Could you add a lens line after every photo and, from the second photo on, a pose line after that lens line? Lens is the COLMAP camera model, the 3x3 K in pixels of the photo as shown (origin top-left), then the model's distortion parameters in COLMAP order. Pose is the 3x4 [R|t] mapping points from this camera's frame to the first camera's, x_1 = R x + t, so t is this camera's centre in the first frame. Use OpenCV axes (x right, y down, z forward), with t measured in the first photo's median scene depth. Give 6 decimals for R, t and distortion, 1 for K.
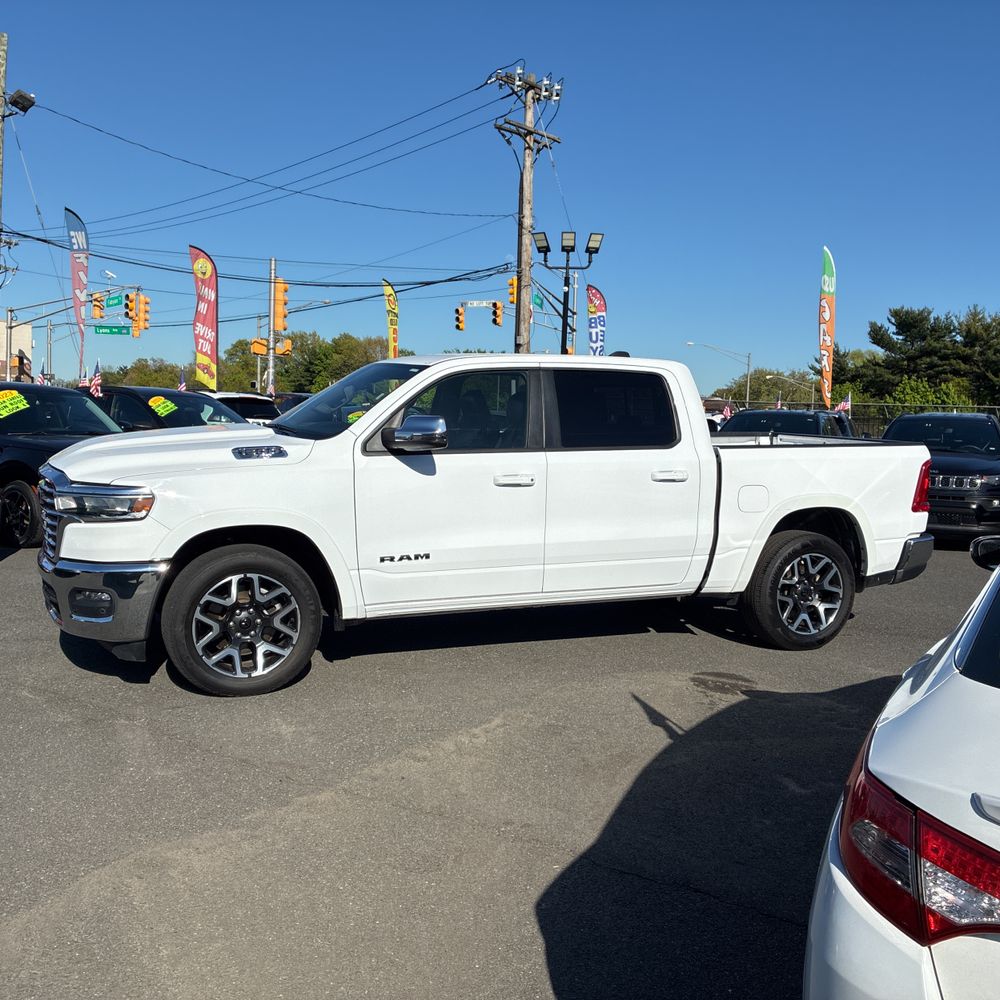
lens RADIAL K [[1016.6, 0, 515.9], [0, 1016.6, 506.5], [0, 0, 1]] dist [0.025358, 0.000000]
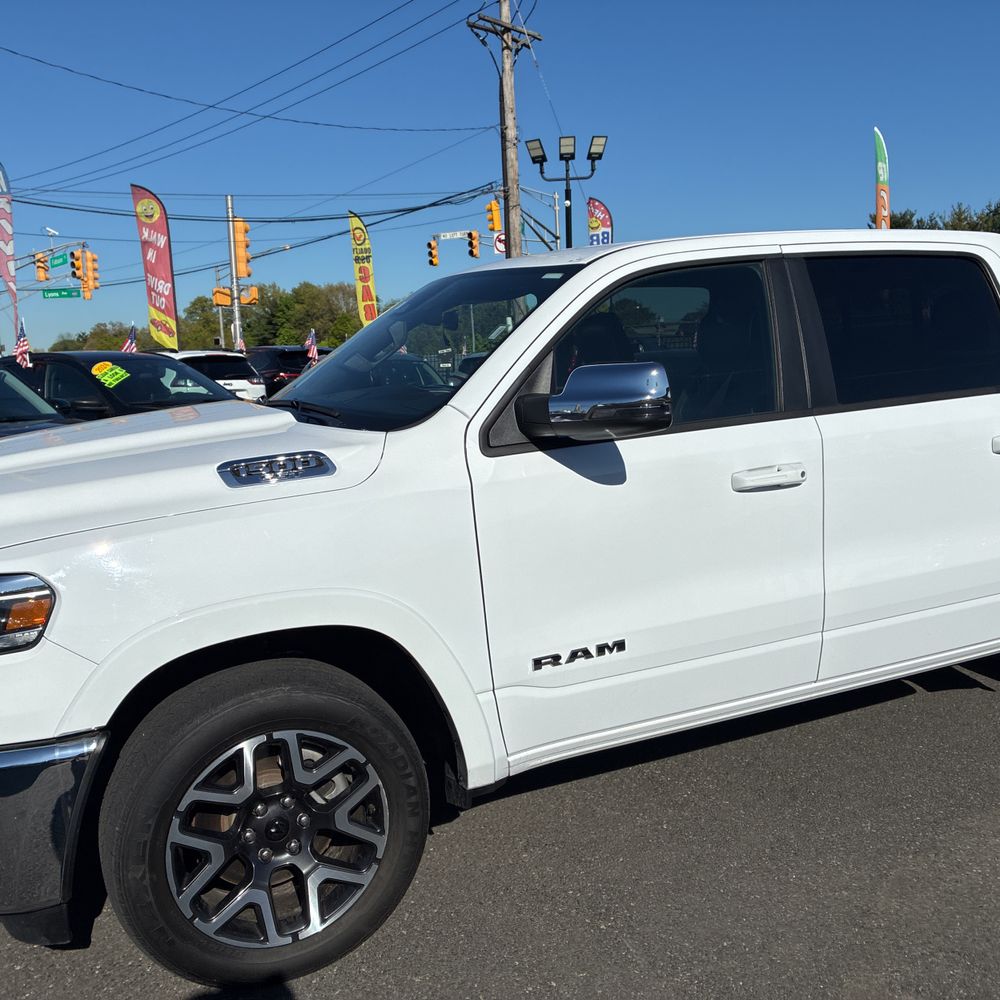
lens RADIAL K [[1016.6, 0, 493.6], [0, 1016.6, 502.9], [0, 0, 1]] dist [0.025358, 0.000000]
pose [[0.997373, -0.072437, 0.000822, -0.137576], [0.072277, 0.995805, 0.056107, -0.050844], [-0.004883, -0.055900, 0.998424, 0.475520]]
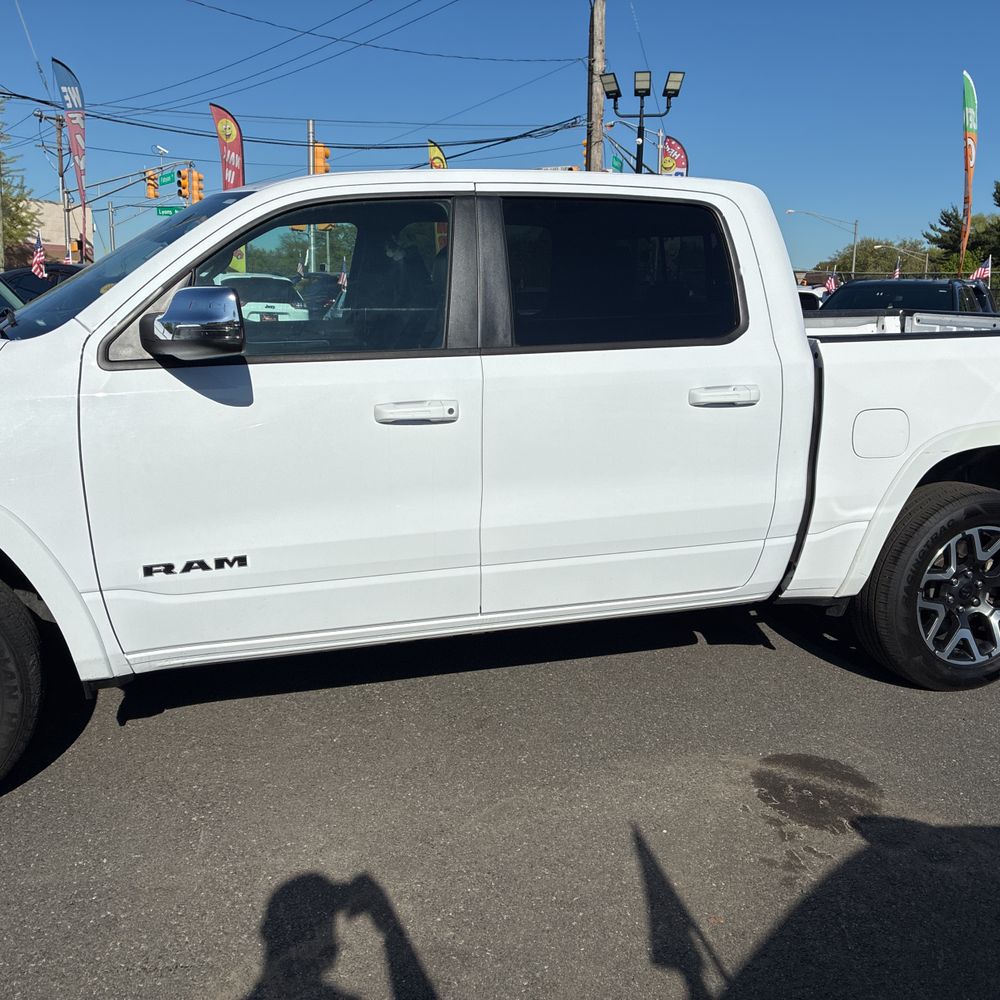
lens RADIAL K [[1016.6, 0, 501.6], [0, 1016.6, 495.6], [0, 0, 1]] dist [0.025358, 0.000000]
pose [[0.994742, 0.002946, -0.102375, 0.093739], [0.007732, 0.994574, 0.103743, -0.036011], [0.102125, -0.103989, 0.989321, 0.468637]]
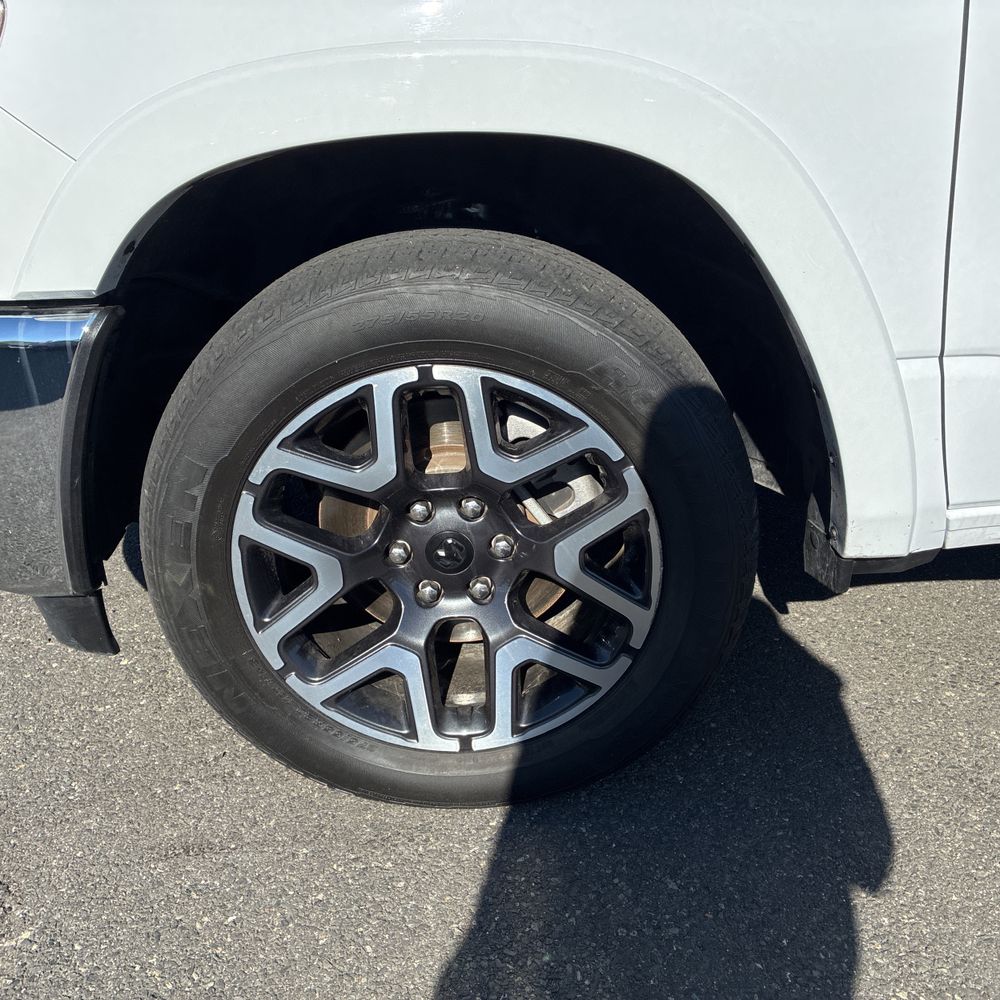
lens RADIAL K [[1016.6, 0, 494.4], [0, 1016.6, 486.5], [0, 0, 1]] dist [0.025358, 0.000000]
pose [[0.900504, 0.111982, -0.420182, -0.135208], [0.014921, 0.957747, 0.287223, 0.023664], [0.434592, -0.264915, 0.860785, 0.708463]]
